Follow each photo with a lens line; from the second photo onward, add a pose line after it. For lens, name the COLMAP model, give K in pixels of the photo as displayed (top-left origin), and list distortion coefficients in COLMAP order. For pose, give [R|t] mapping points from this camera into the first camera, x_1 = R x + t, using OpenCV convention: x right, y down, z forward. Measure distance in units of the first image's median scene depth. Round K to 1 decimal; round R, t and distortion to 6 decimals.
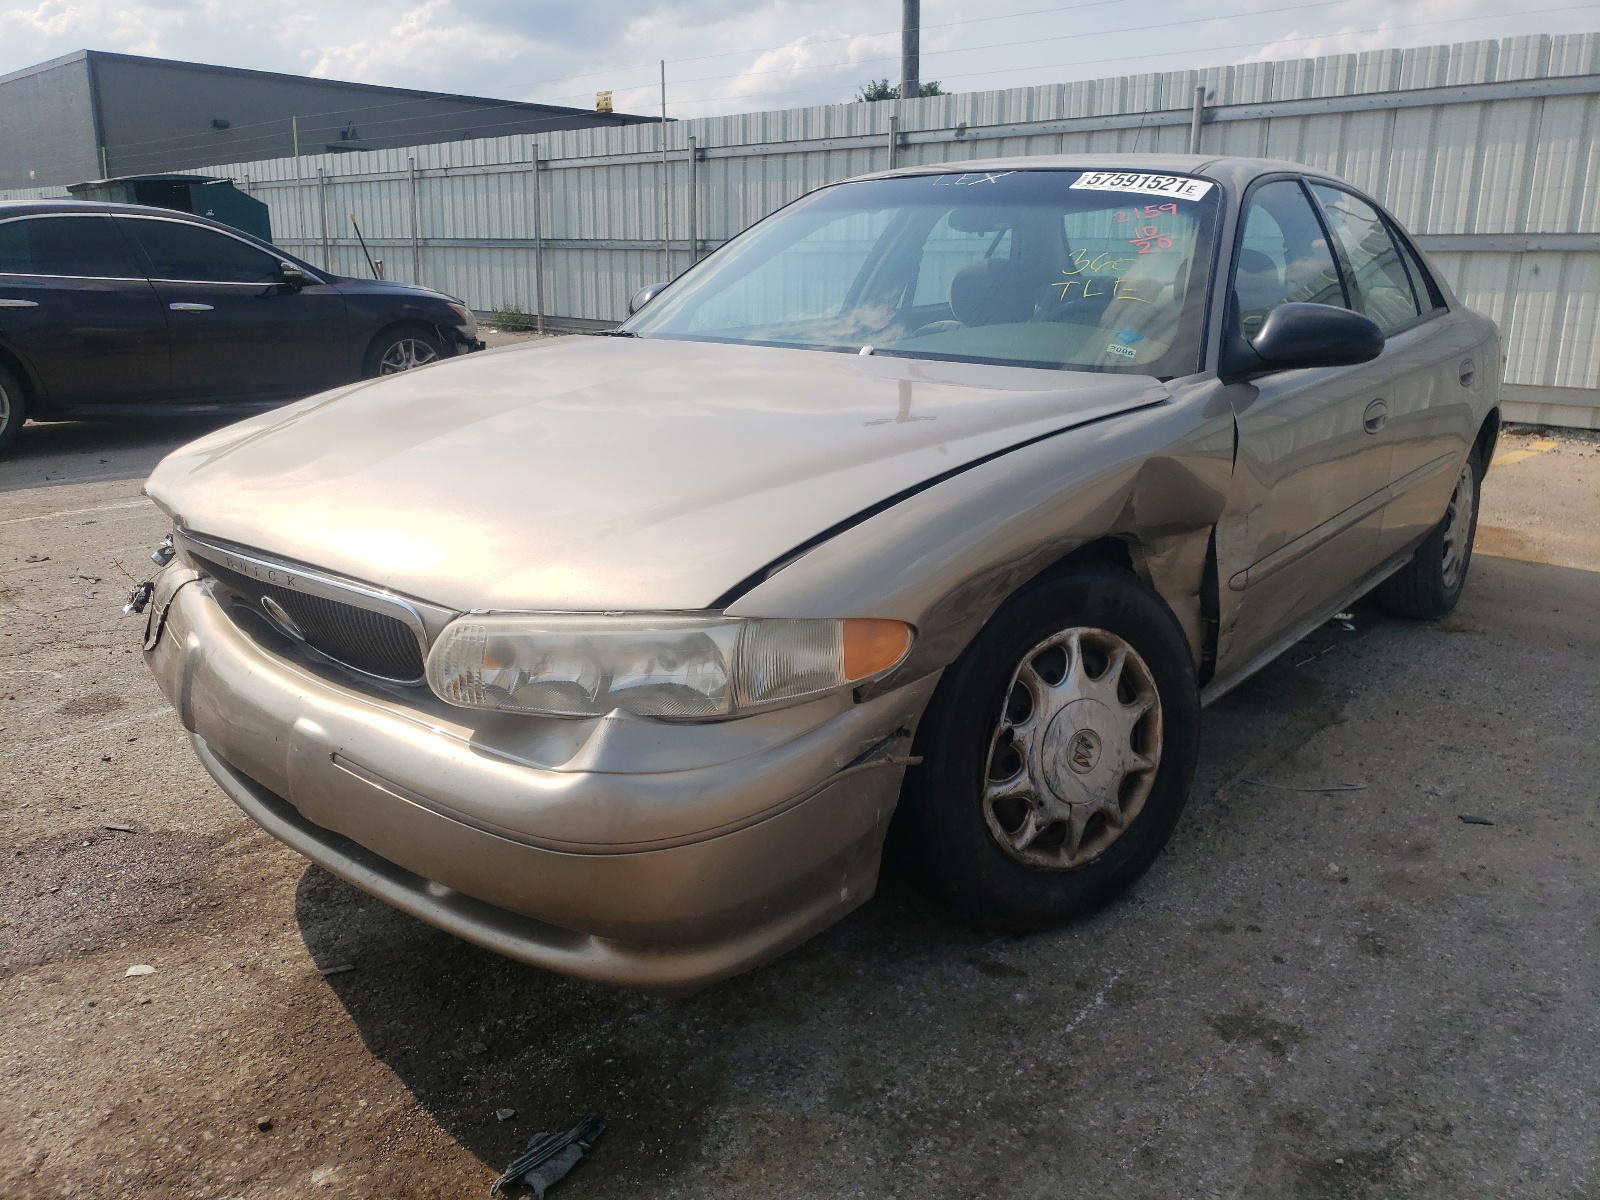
lens RADIAL K [[1241.8, 0, 796.6], [0, 1241.8, 593.1], [0, 0, 1]] dist [0.003378, 0.017861]
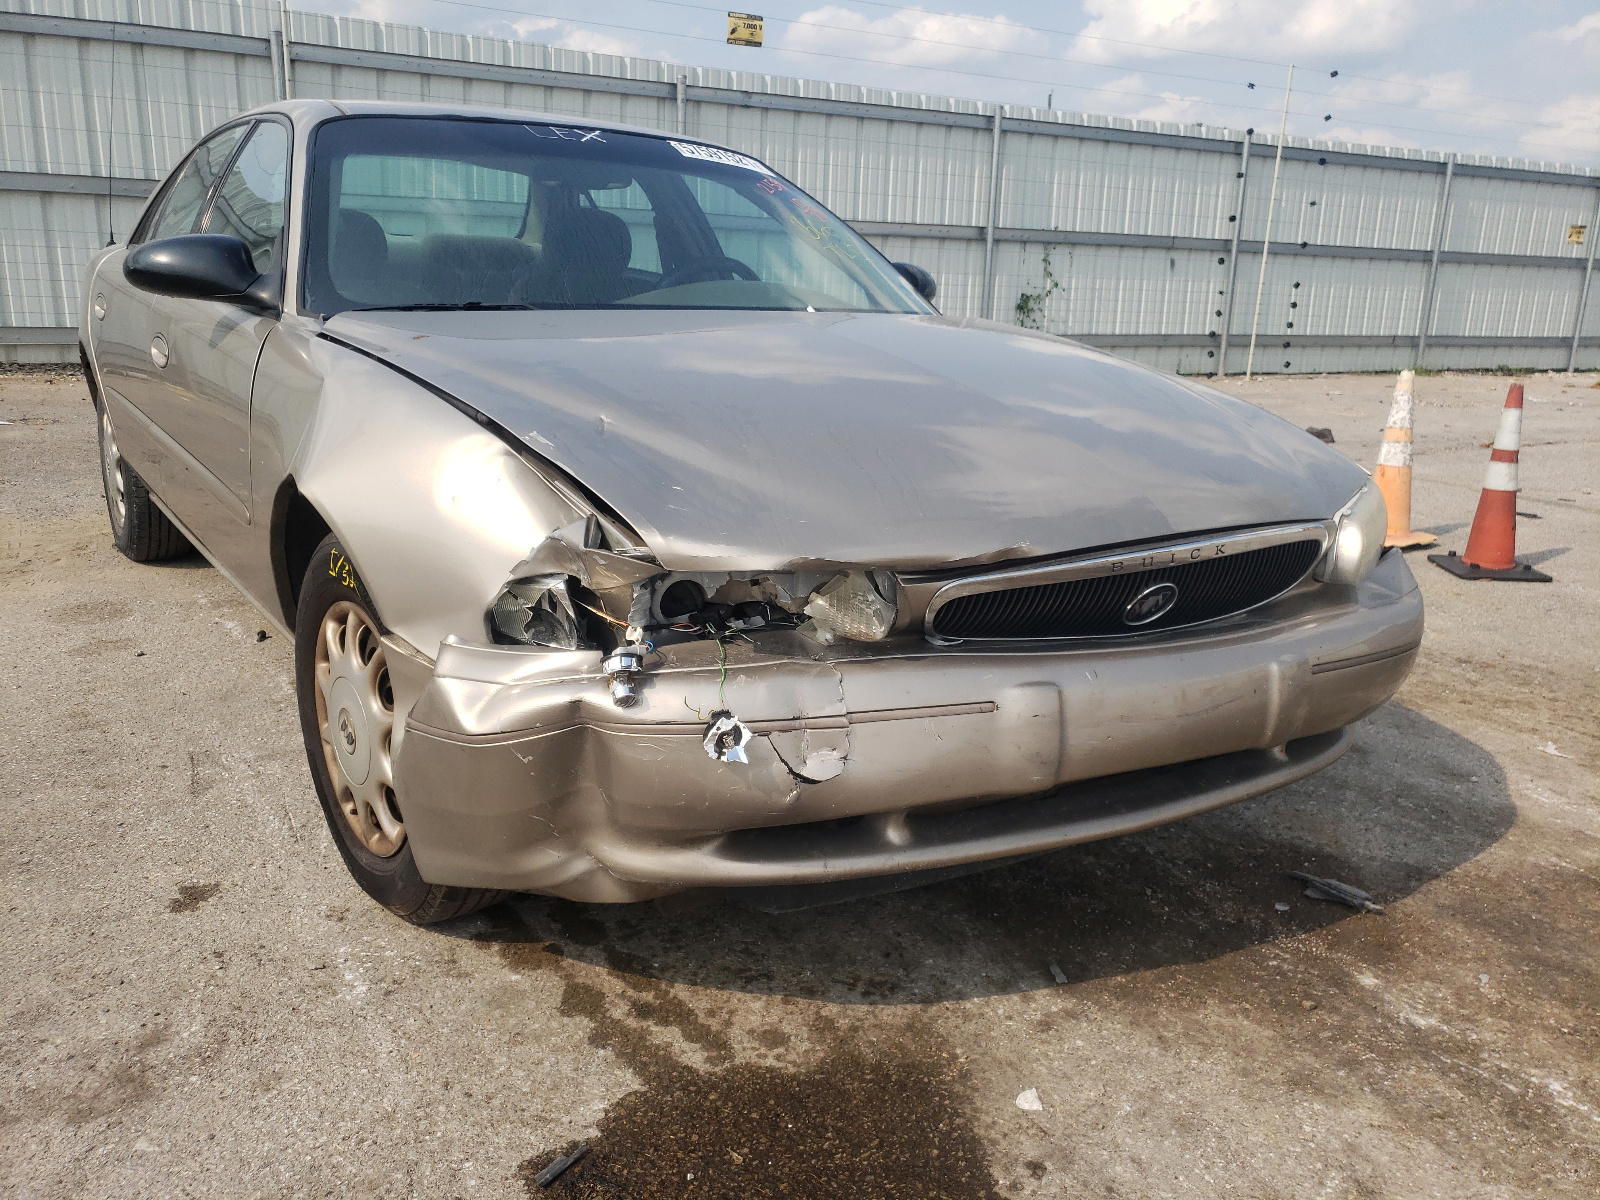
lens RADIAL K [[1241.7, 0, 831.0], [0, 1241.7, 622.0], [0, 0, 1]] dist [-0.009971, 0.034208]
pose [[0.270406, -0.266824, 0.925033, -1.193123], [0.202971, 0.955031, 0.216144, -0.196389], [-0.941108, 0.129308, 0.312404, 0.797916]]
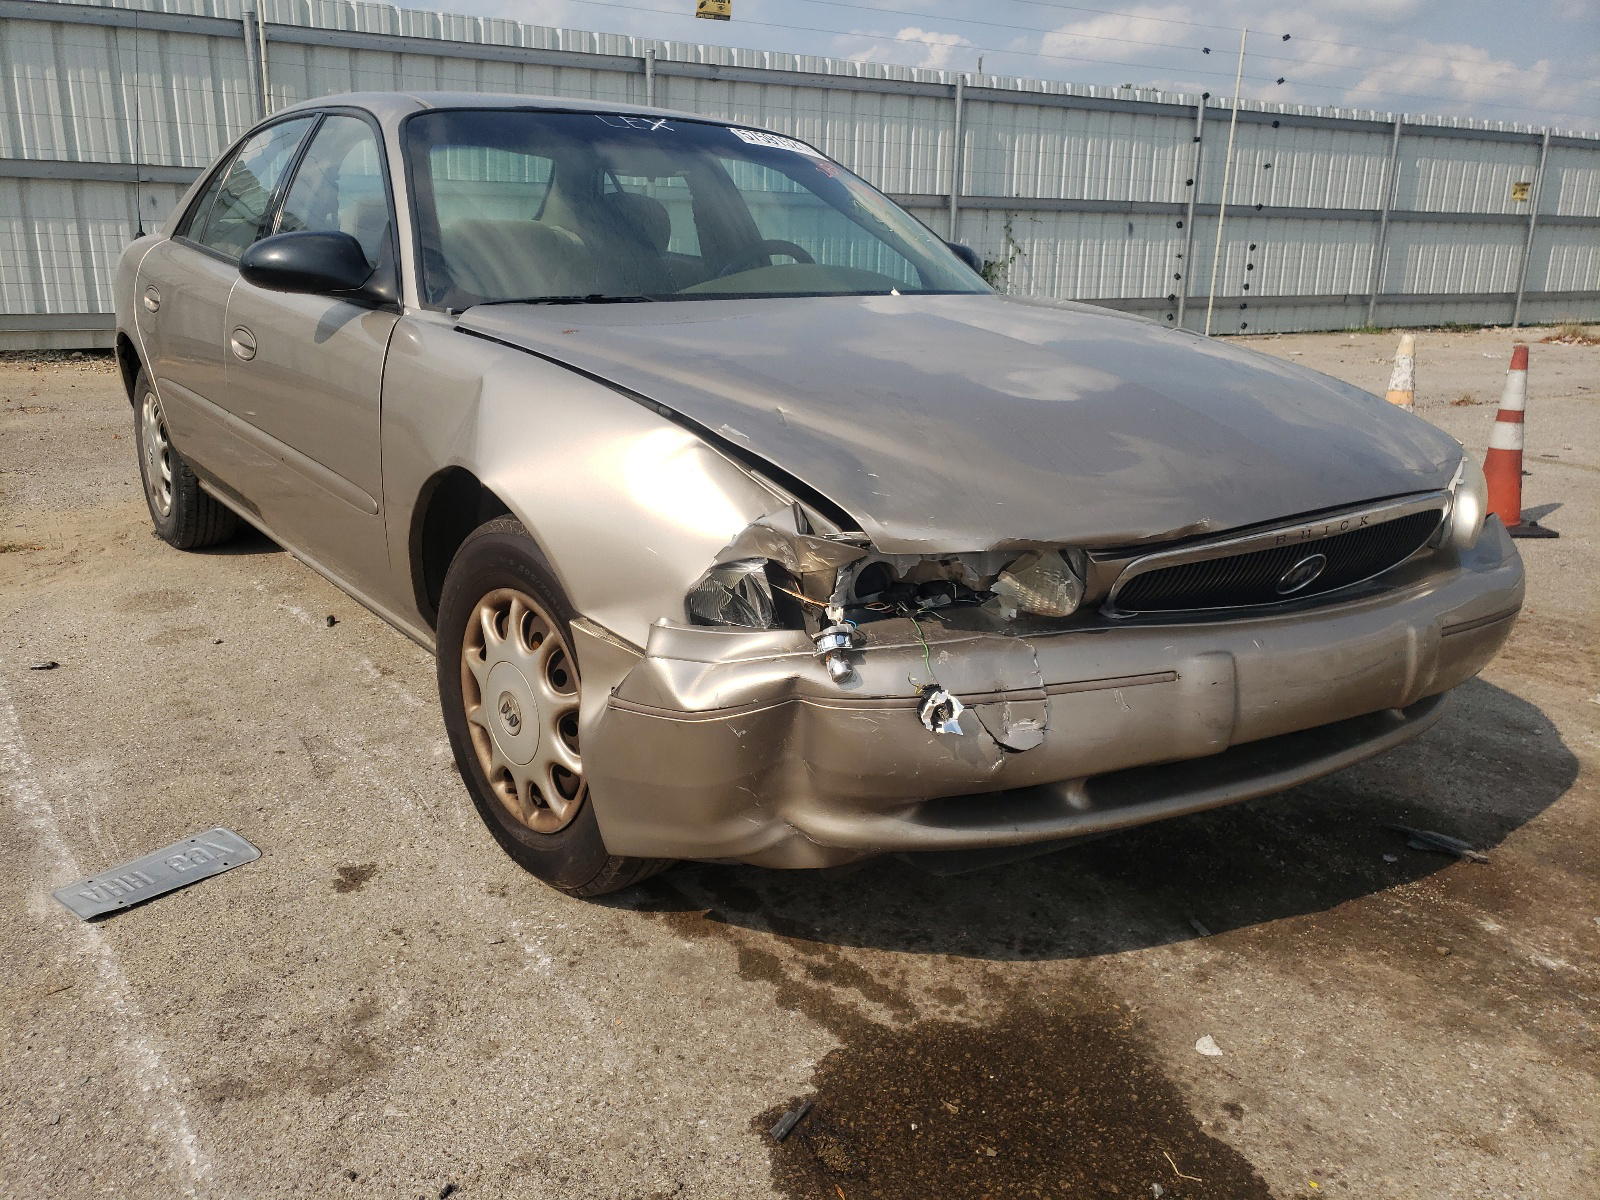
lens RADIAL K [[1241.8, 0, 796.6], [0, 1241.8, 593.1], [0, 0, 1]] dist [0.003378, 0.017861]
pose [[0.244928, -0.275406, 0.929603, -1.270992], [0.220567, 0.949494, 0.223185, -0.246574], [-0.944119, 0.150375, 0.293303, 0.935947]]
